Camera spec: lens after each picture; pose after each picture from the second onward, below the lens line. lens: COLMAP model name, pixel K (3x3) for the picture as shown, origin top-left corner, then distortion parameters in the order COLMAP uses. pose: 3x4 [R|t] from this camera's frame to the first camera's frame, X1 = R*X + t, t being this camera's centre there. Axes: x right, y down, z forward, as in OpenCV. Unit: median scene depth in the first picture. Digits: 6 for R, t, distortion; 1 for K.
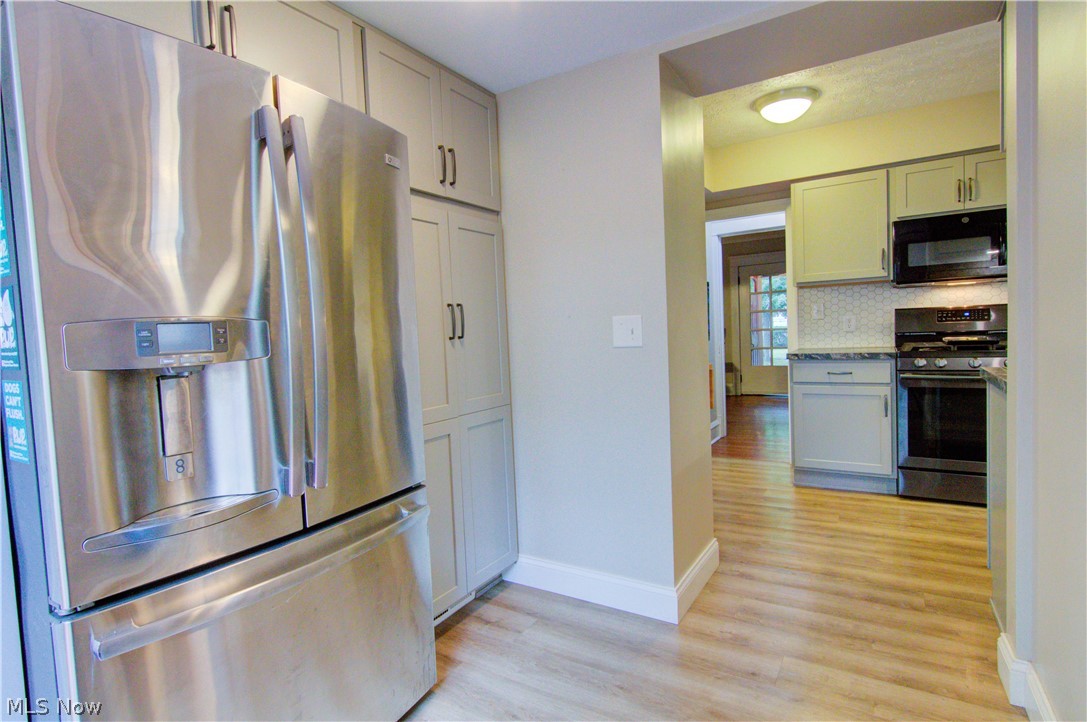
lens RADIAL K [[548.2, 0, 534.4], [0, 548.2, 358.2], [0, 0, 1]] dist [0.001031, -0.001478]
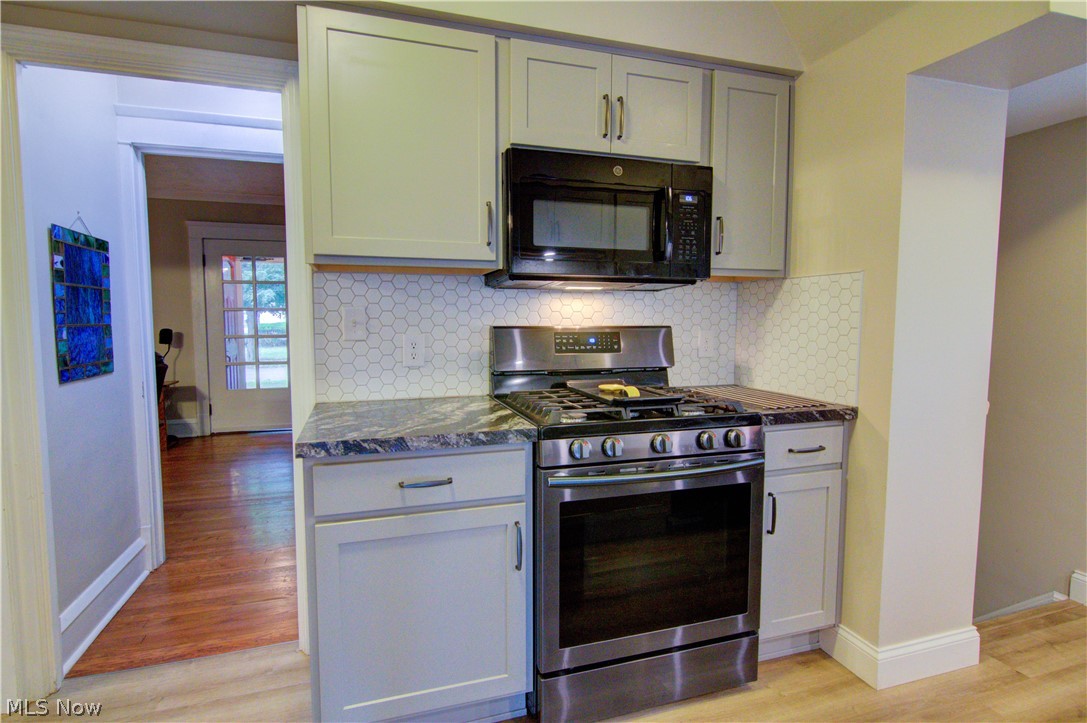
lens RADIAL K [[548.2, 0, 534.4], [0, 548.2, 358.7], [0, 0, 1]] dist [0.001031, -0.001478]
pose [[0.641499, -0.015134, 0.766974, 0.295010], [0.009697, 0.999885, 0.011619, -0.068854], [-0.767062, -0.000016, 0.641573, 0.672371]]
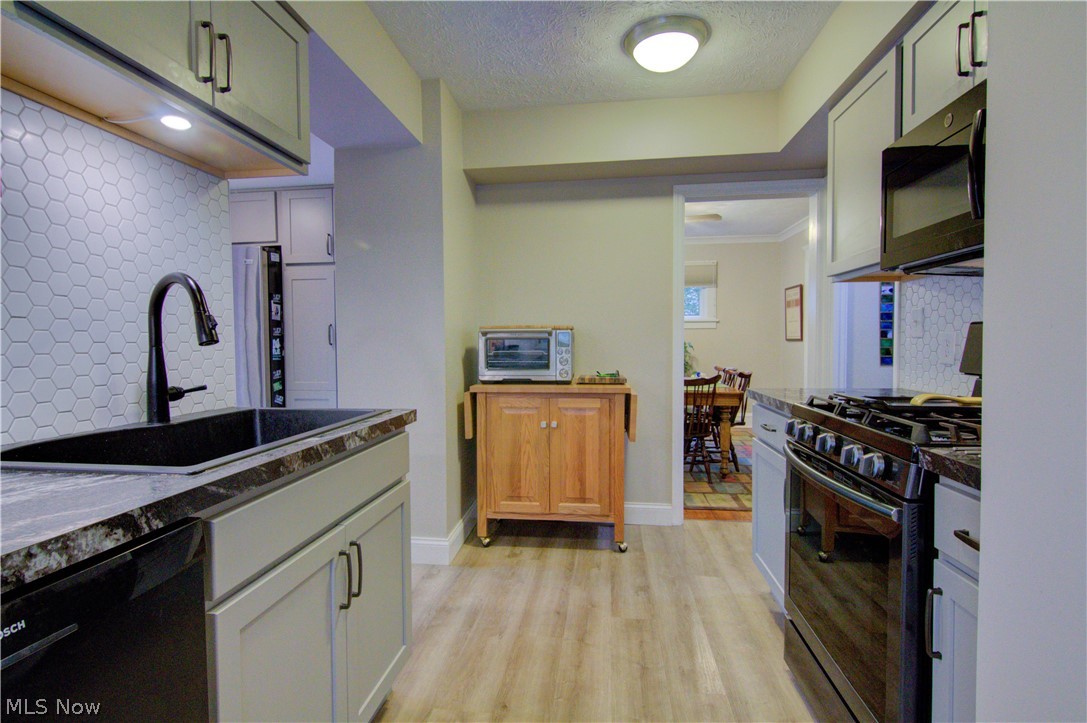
lens RADIAL K [[548.2, 0, 534.4], [0, 548.2, 358.7], [0, 0, 1]] dist [0.001031, -0.001478]
pose [[0.416386, 0.068255, -0.906622, 0.991457], [-0.053993, 0.997275, 0.050282, -0.066615], [0.907583, 0.028015, 0.418936, 0.501458]]
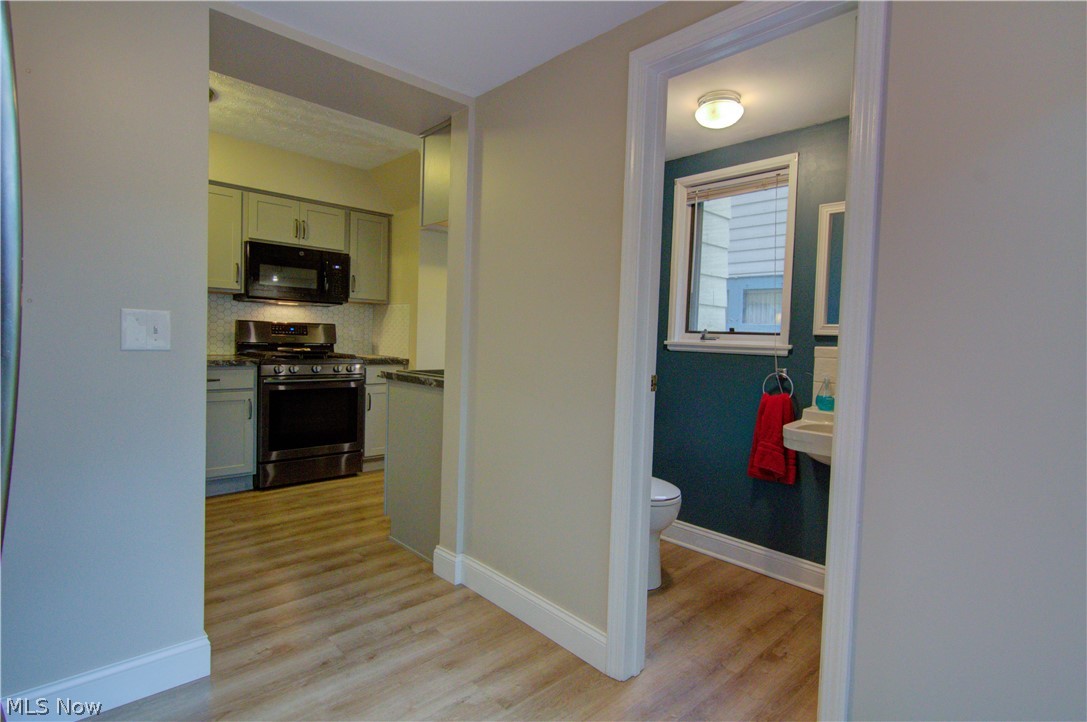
lens RADIAL K [[548.2, 0, 534.4], [0, 548.2, 358.2], [0, 0, 1]] dist [0.001031, -0.001478]
pose [[0.253218, 0.010976, 0.967347, -0.260738], [0.004448, 0.999912, -0.012510, 0.002031], [-0.967399, 0.007471, 0.253147, 0.168120]]
